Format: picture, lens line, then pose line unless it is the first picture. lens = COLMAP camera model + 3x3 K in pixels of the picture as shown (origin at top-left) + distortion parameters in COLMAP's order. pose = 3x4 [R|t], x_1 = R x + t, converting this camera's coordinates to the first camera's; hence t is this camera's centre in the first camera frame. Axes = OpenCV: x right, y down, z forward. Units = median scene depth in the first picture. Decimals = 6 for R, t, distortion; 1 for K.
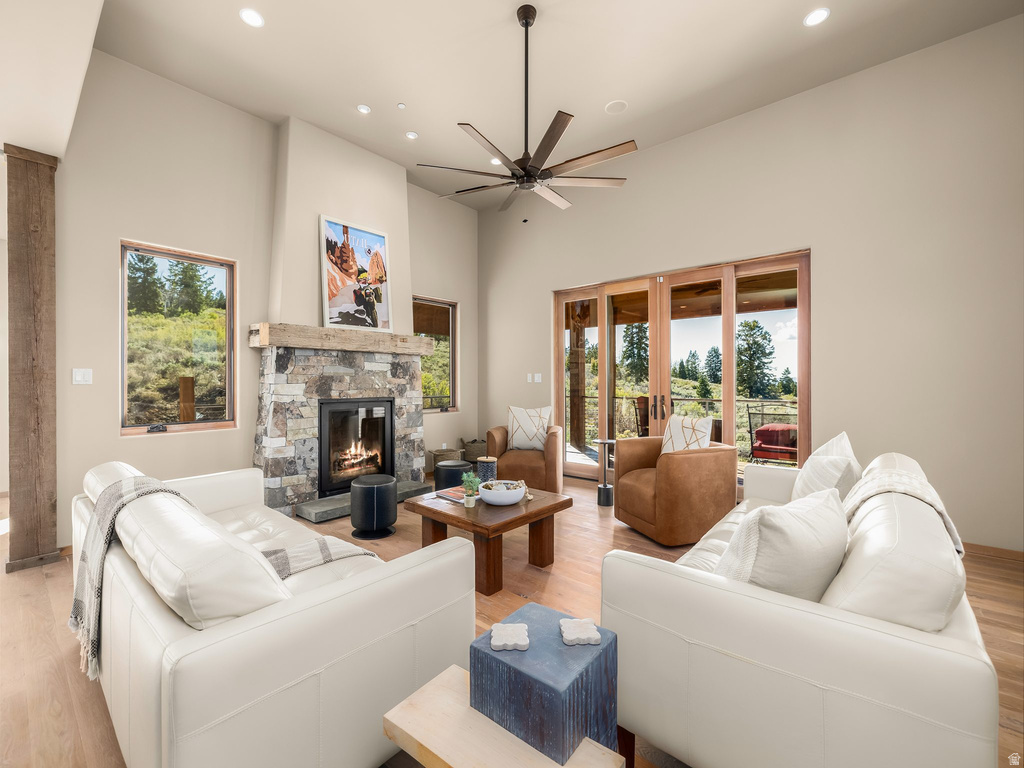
lens RADIAL K [[432.6, 0, 516.6], [0, 432.6, 382.3], [0, 0, 1]] dist [-0.000916, -0.000829]
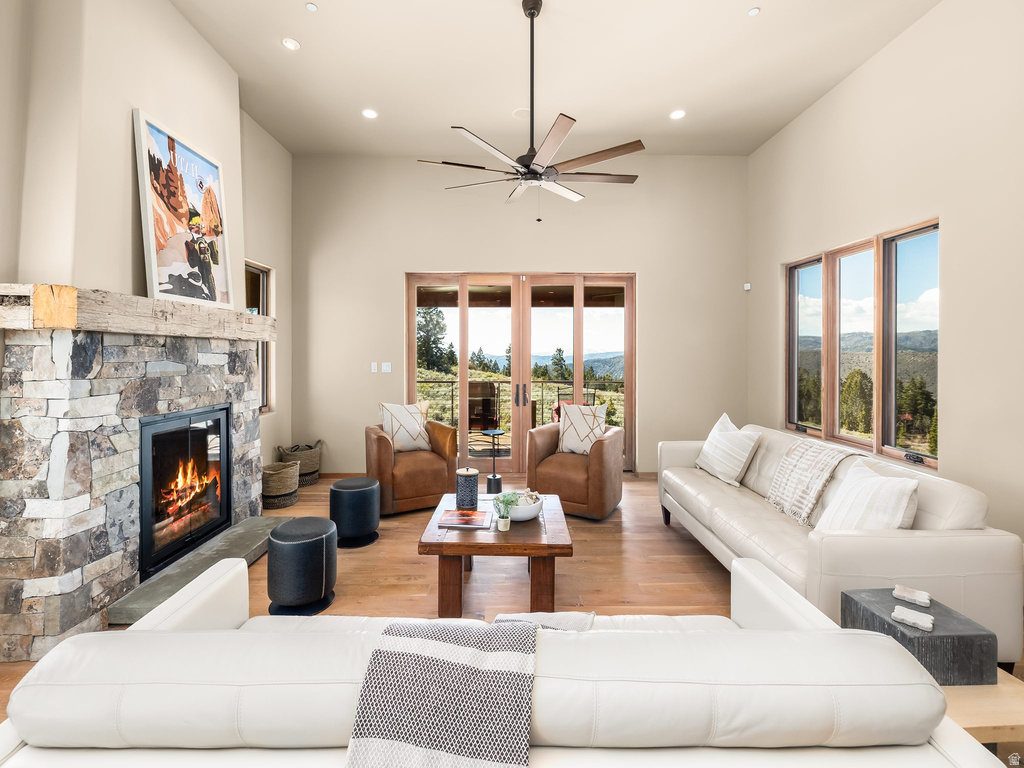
lens RADIAL K [[432.6, 0, 517.3], [0, 432.6, 355.7], [0, 0, 1]] dist [-0.000916, -0.000829]
pose [[0.757819, 0.001554, 0.652463, -0.427566], [-0.002811, 0.999996, 0.000884, -0.046416], [-0.652459, -0.002504, 0.757820, 0.195310]]
